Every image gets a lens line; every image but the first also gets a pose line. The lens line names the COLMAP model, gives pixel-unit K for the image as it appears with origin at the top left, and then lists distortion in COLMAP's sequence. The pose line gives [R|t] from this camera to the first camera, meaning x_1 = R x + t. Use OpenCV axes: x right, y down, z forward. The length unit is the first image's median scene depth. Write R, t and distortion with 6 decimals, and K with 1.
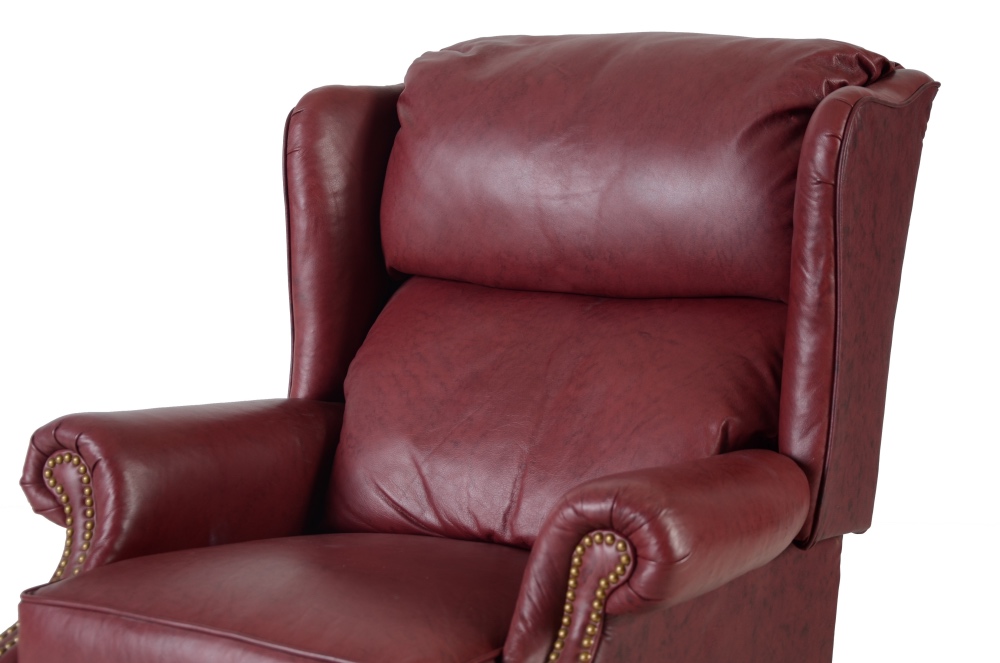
lens RADIAL K [[2097.9, 0, 498.6], [0, 2097.9, 335.4], [0, 0, 1]] dist [0.471117, 0.000000]
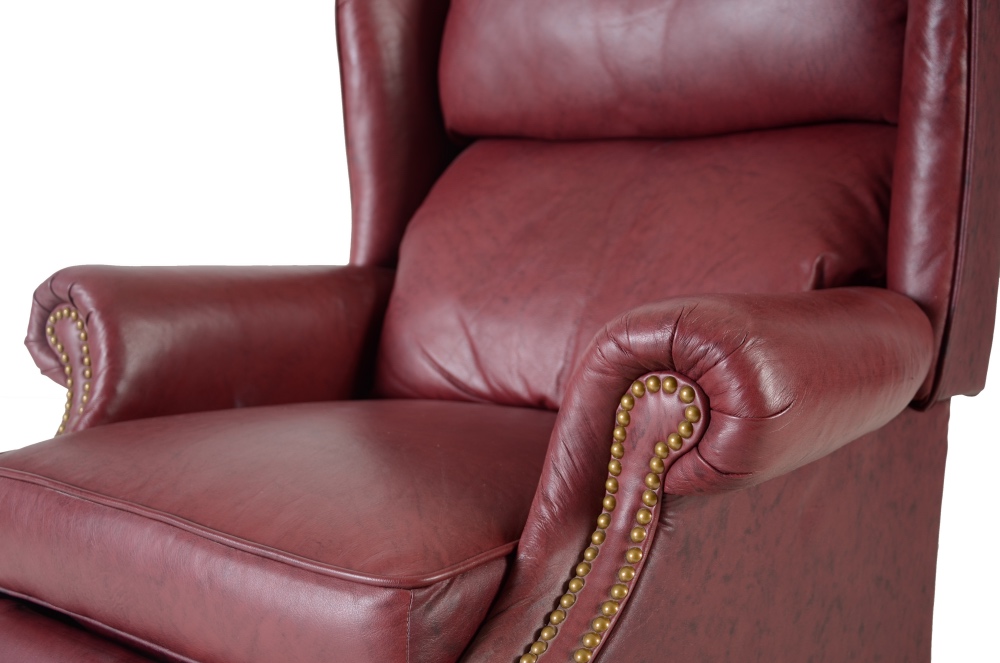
lens RADIAL K [[1298.5, 0, 506.5], [0, 1298.5, 330.3], [0, 0, 1]] dist [0.115502, 0.000000]
pose [[0.995687, -0.009369, -0.092297, 0.032288], [0.010703, 0.999845, 0.013967, 0.059561], [0.092152, -0.014894, 0.995634, 0.475366]]
